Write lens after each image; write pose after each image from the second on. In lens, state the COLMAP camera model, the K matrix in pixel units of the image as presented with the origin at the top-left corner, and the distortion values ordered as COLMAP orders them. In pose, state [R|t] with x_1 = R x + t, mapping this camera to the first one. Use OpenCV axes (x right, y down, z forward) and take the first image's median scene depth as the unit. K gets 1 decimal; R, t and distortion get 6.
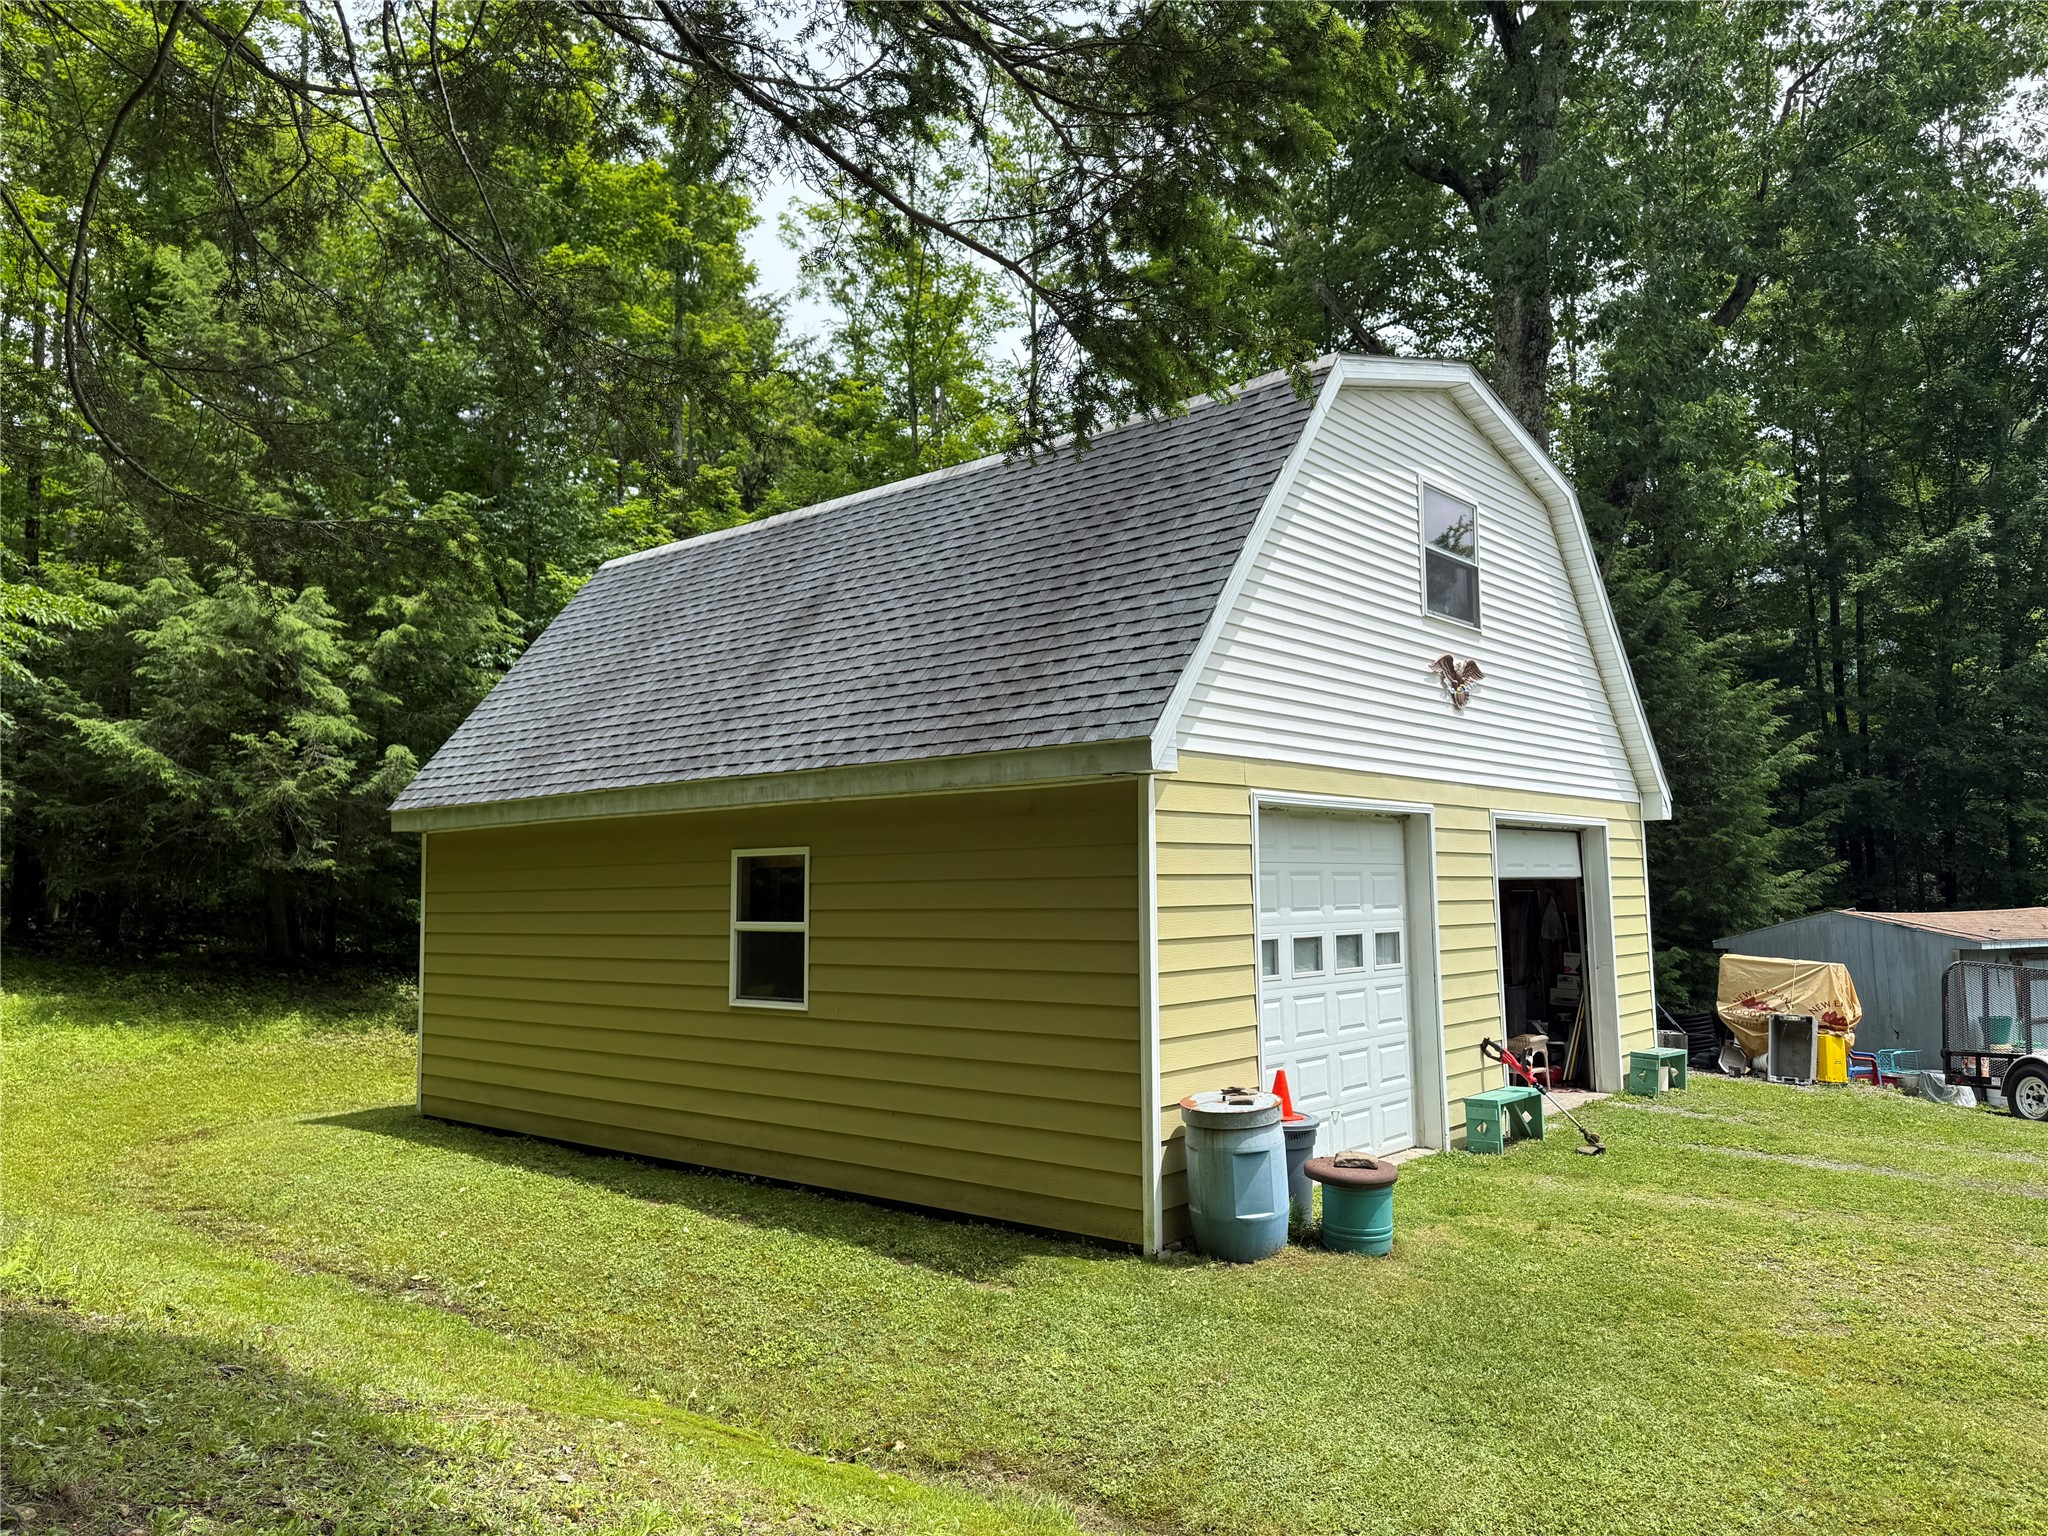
lens RADIAL K [[1434.1, 0, 1024.3], [0, 1434.1, 767.9], [0, 0, 1]] dist [0.062967, -0.073041]
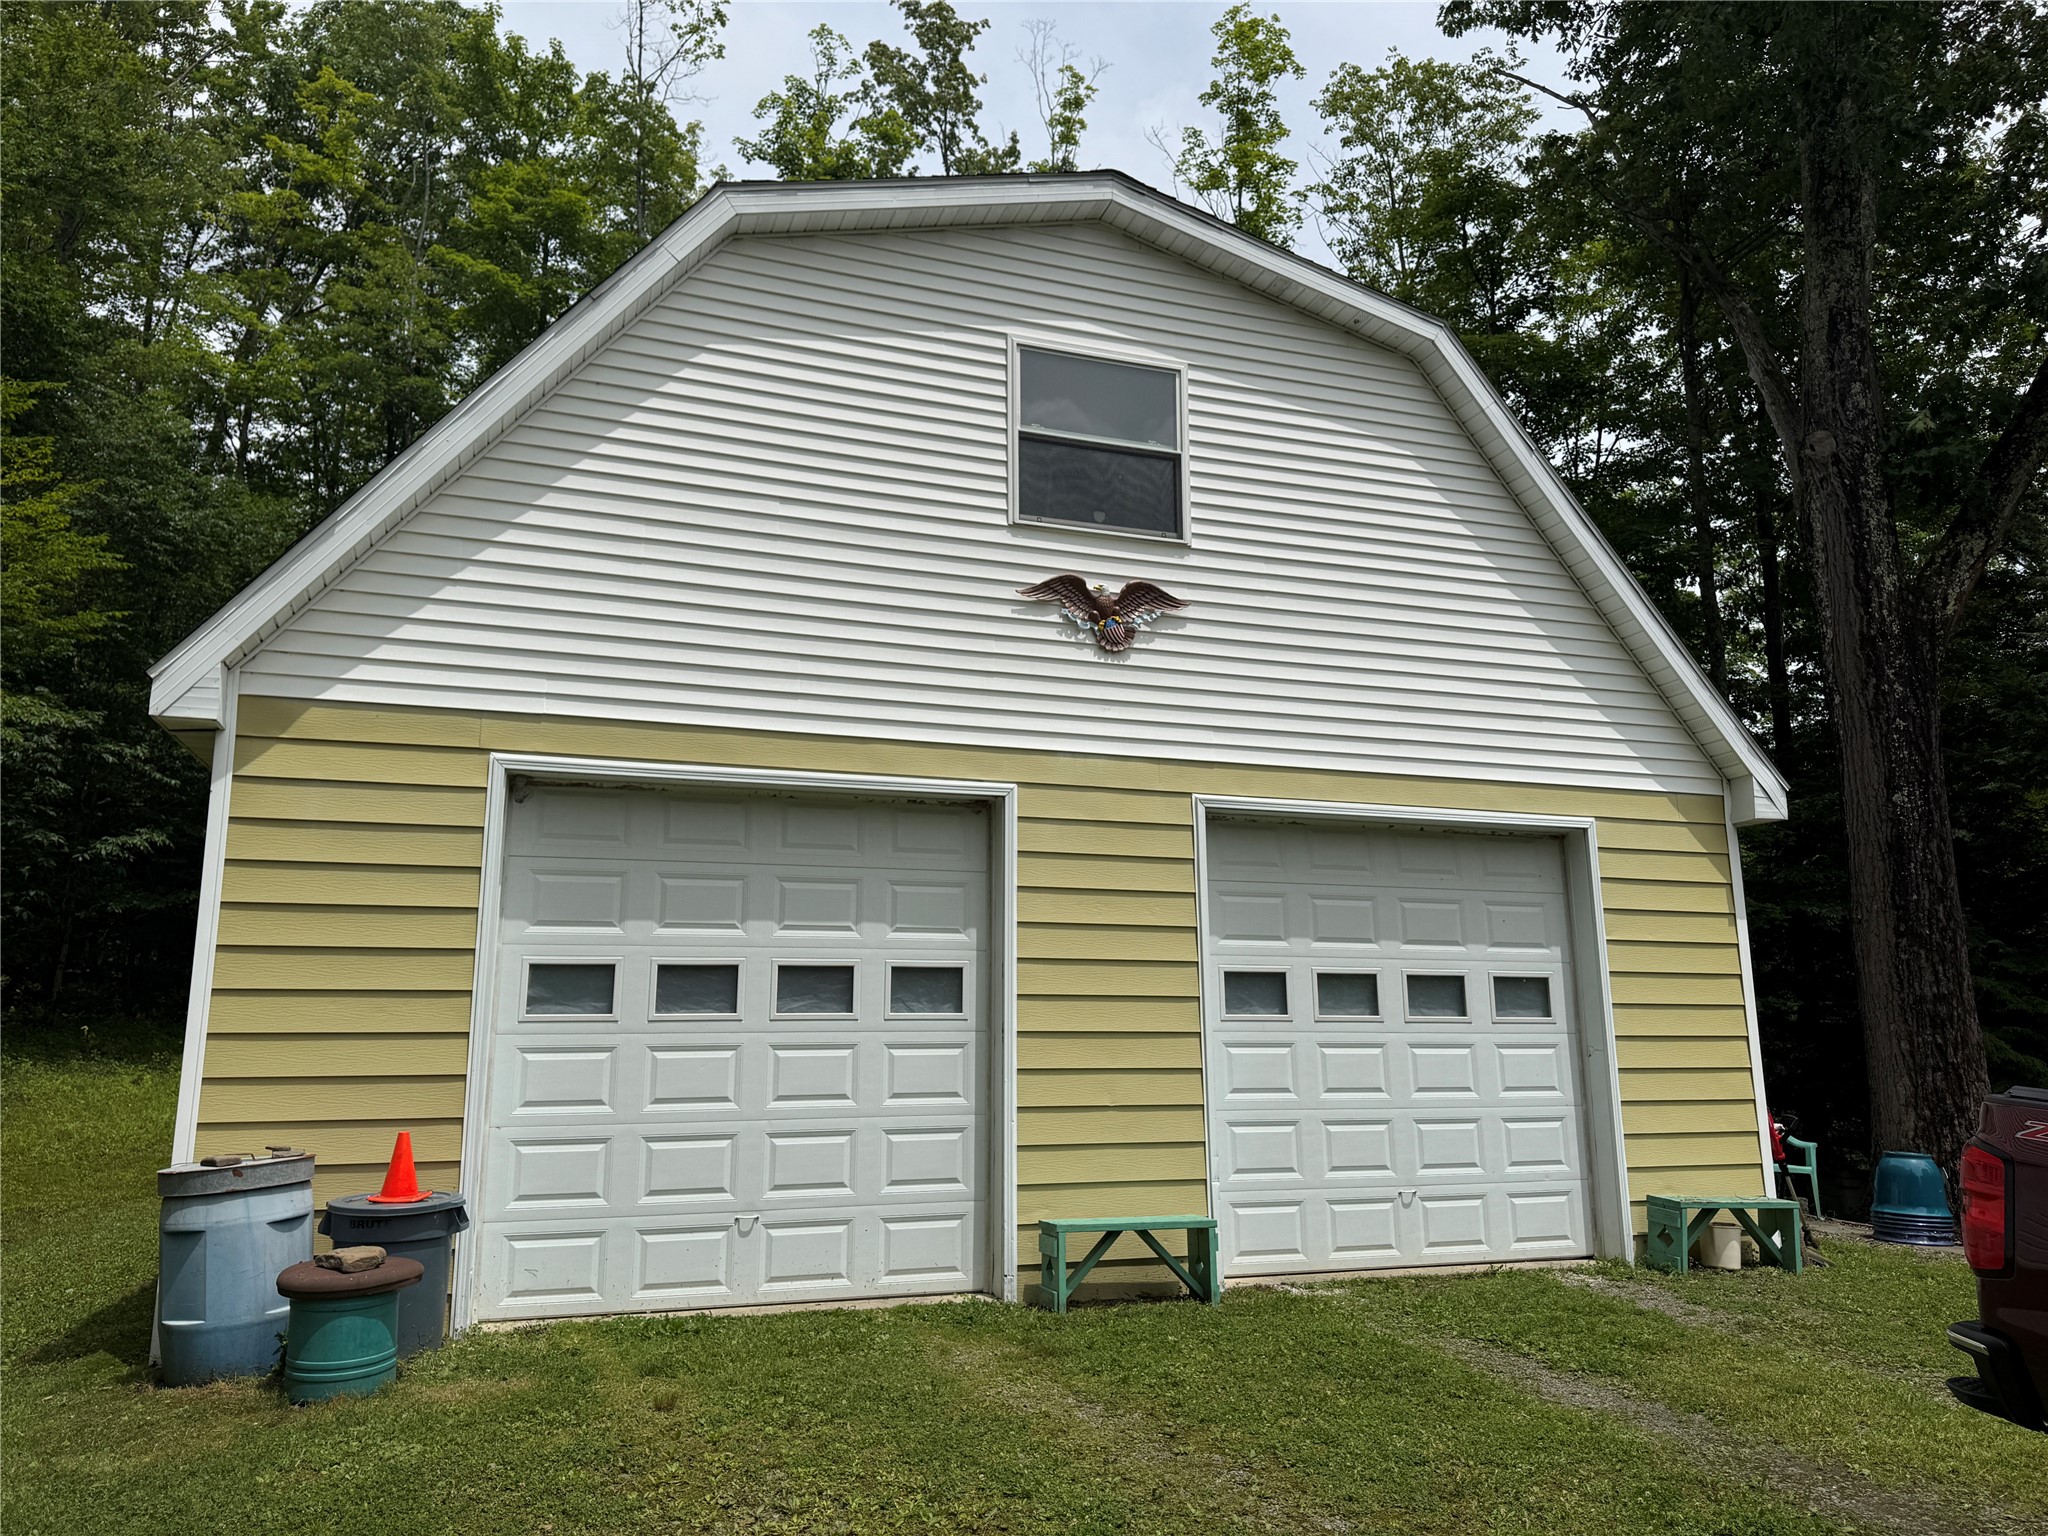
lens RADIAL K [[1021.8, 0, 1024.0], [0, 1021.8, 765.5], [0, 0, 1]] dist [-0.002601, -0.000241]
pose [[0.819689, -0.047419, -0.570843, 0.527965], [0.013320, 0.997876, -0.063765, 0.043740], [0.572654, 0.044664, 0.818579, 0.552809]]
